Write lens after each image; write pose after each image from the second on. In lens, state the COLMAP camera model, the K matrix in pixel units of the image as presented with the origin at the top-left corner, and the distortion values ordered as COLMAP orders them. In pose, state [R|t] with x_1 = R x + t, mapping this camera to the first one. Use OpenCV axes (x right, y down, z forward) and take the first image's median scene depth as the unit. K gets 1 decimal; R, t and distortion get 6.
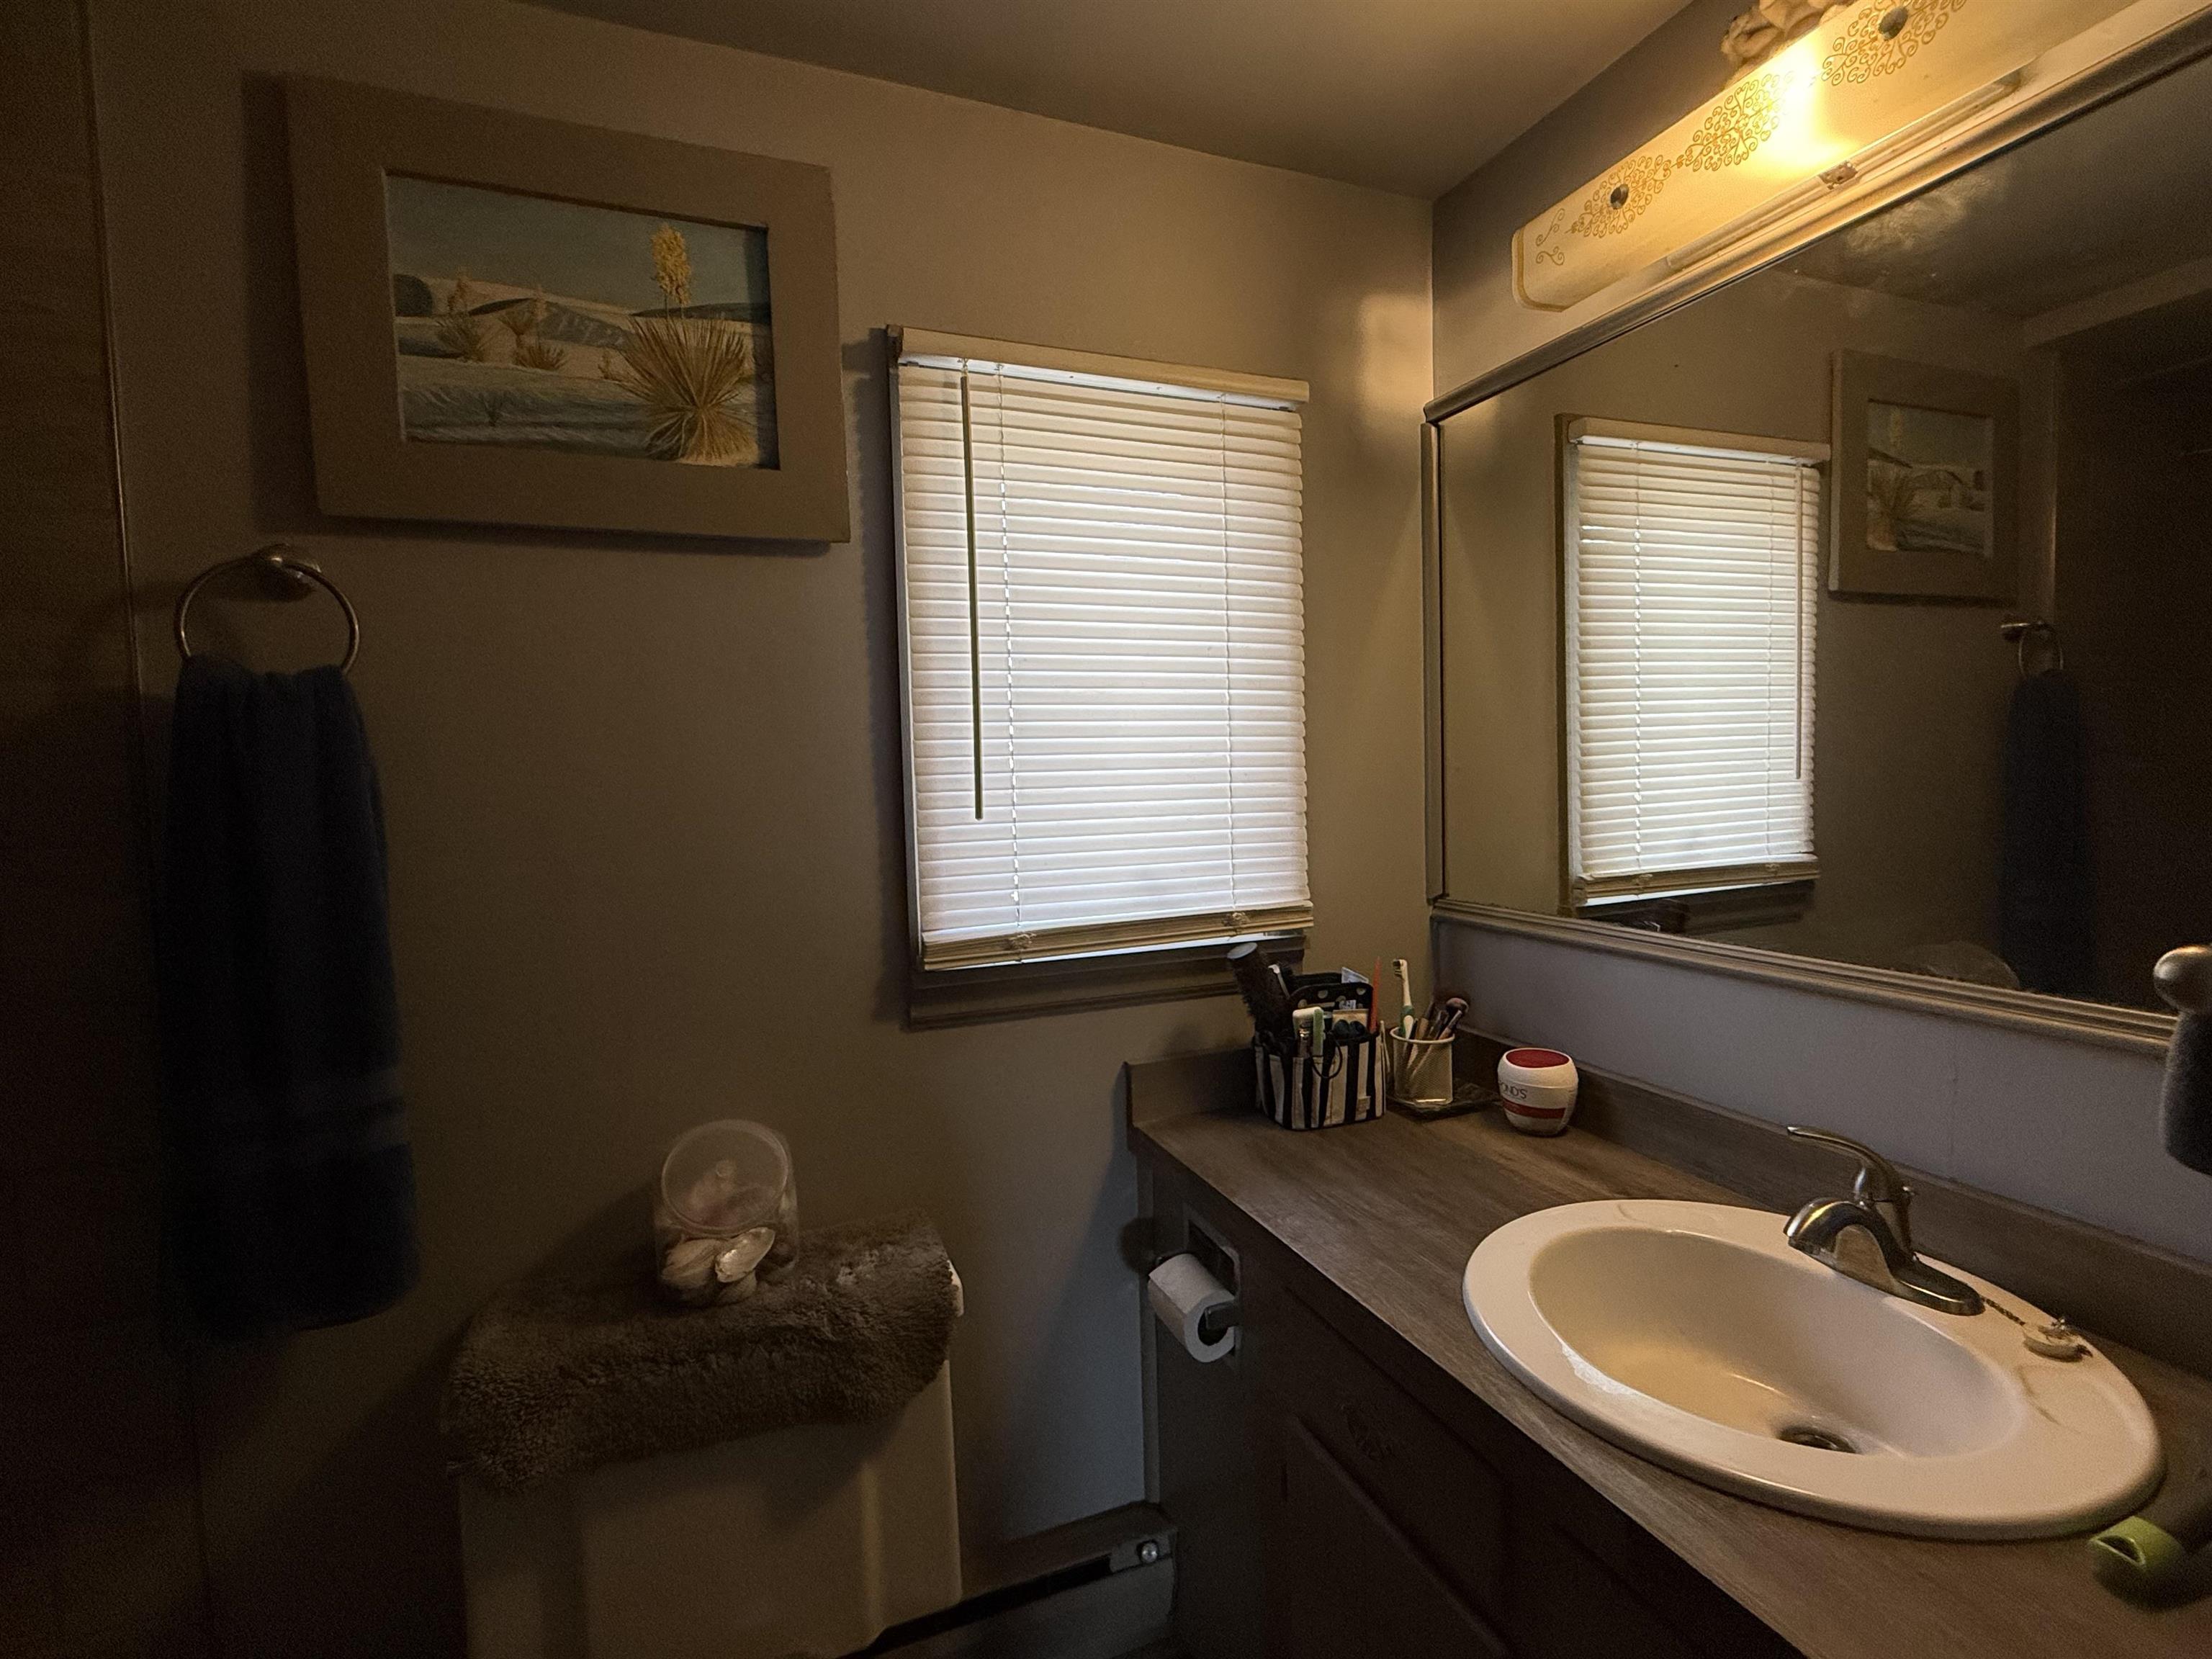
lens RADIAL K [[1029.2, 0, 1106.0], [0, 1029.2, 829.5], [0, 0, 1]] dist [-0.001057, 0.000662]
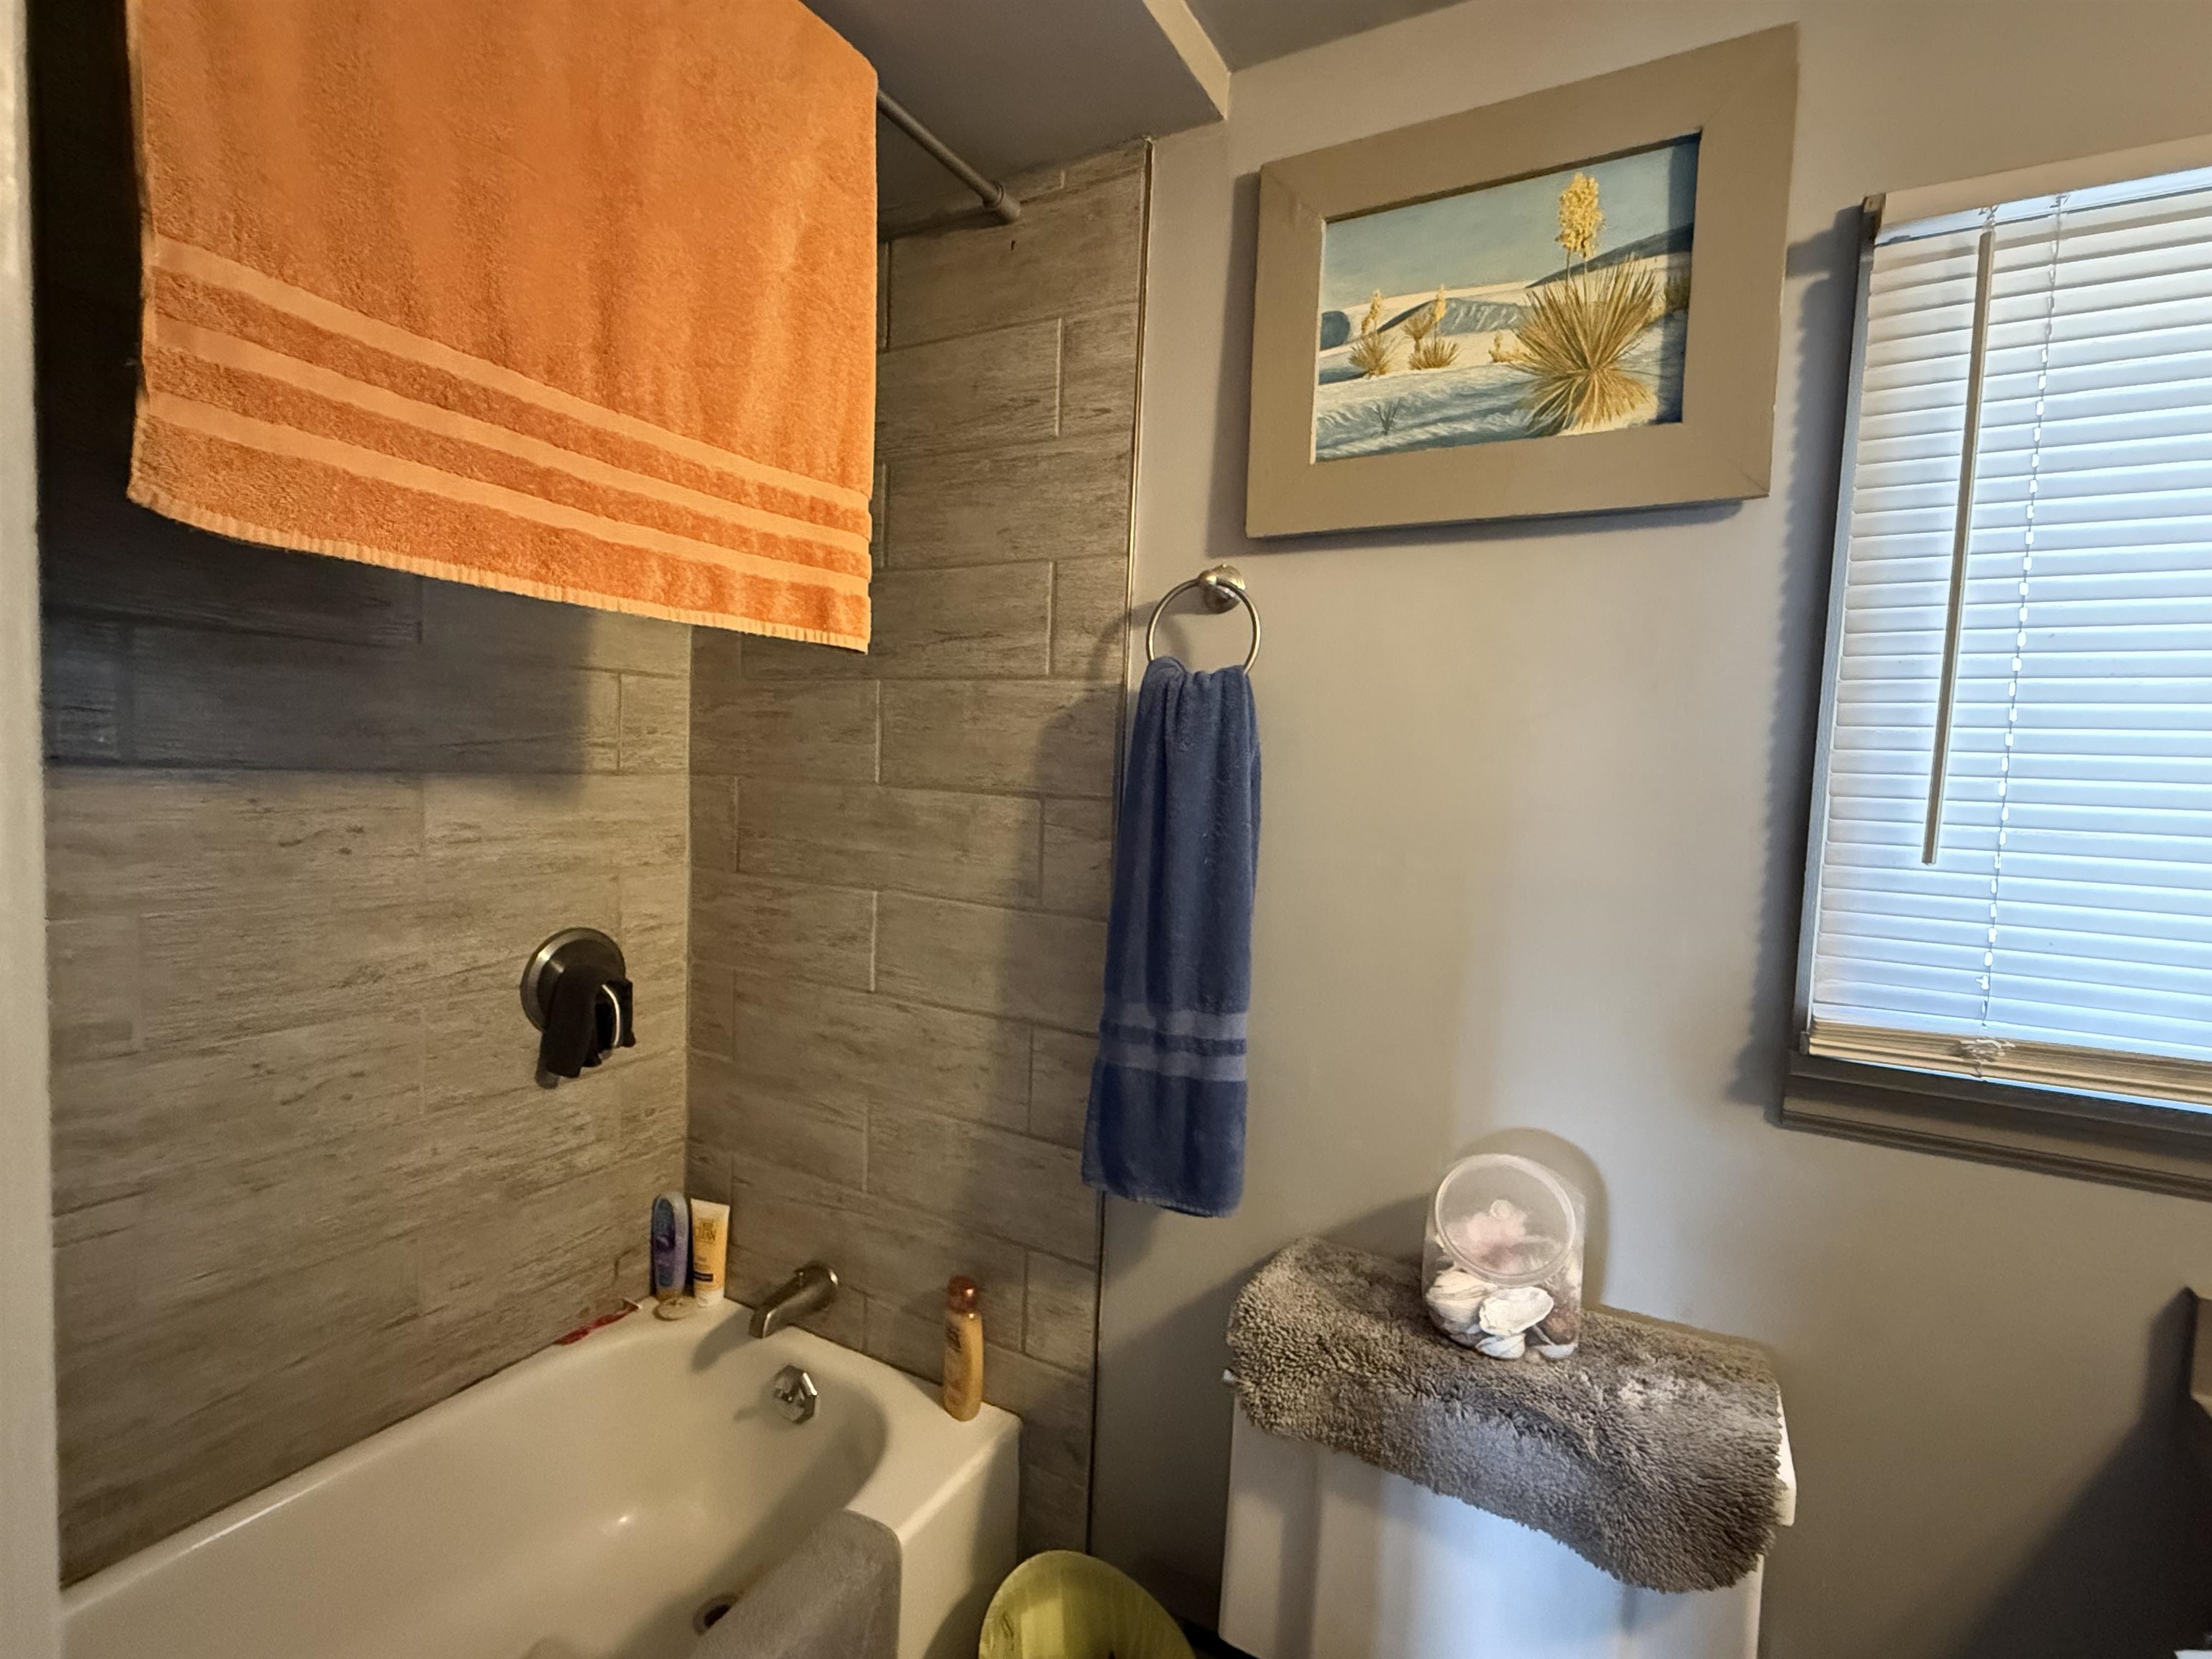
lens RADIAL K [[1029.2, 0, 1106.0], [0, 1029.2, 829.5], [0, 0, 1]] dist [-0.001057, 0.000662]
pose [[0.629529, 0.100040, -0.770510, 0.072513], [-0.101340, 0.993777, 0.046231, -0.010564], [0.770340, 0.048979, 0.635750, 0.129660]]
